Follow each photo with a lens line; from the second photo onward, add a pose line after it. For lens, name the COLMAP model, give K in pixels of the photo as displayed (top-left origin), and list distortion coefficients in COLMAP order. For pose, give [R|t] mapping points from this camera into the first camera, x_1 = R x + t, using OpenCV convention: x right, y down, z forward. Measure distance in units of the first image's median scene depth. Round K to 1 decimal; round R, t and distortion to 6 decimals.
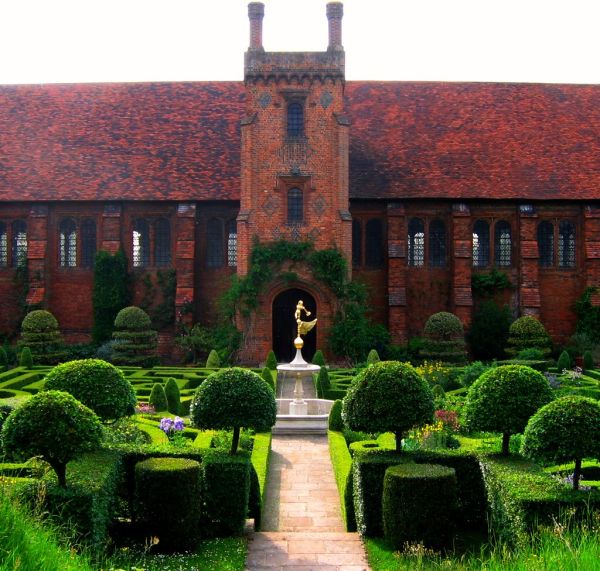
lens RADIAL K [[1079.3, 0, 299.9], [0, 1079.3, 285.4], [0, 0, 1]] dist [-0.189162, 0.000000]
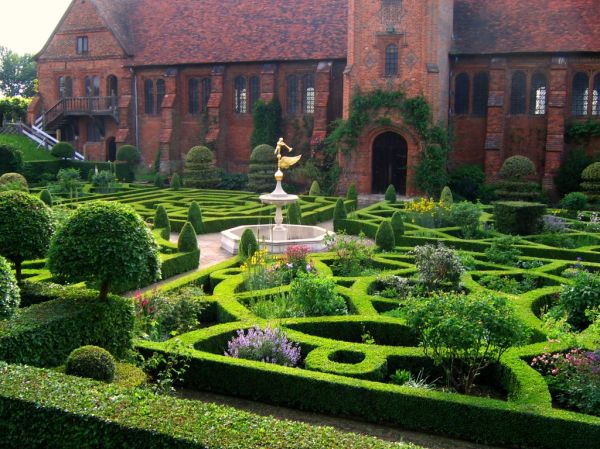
lens RADIAL K [[740.9, 0, 299.9], [0, 740.9, 223.5], [0, 0, 1]] dist [-0.124702, 0.000000]
pose [[0.898862, 0.065606, -0.433293, 0.247783], [-0.014591, 0.992663, 0.120032, 0.006940], [0.437988, -0.101570, 0.893224, 0.220371]]
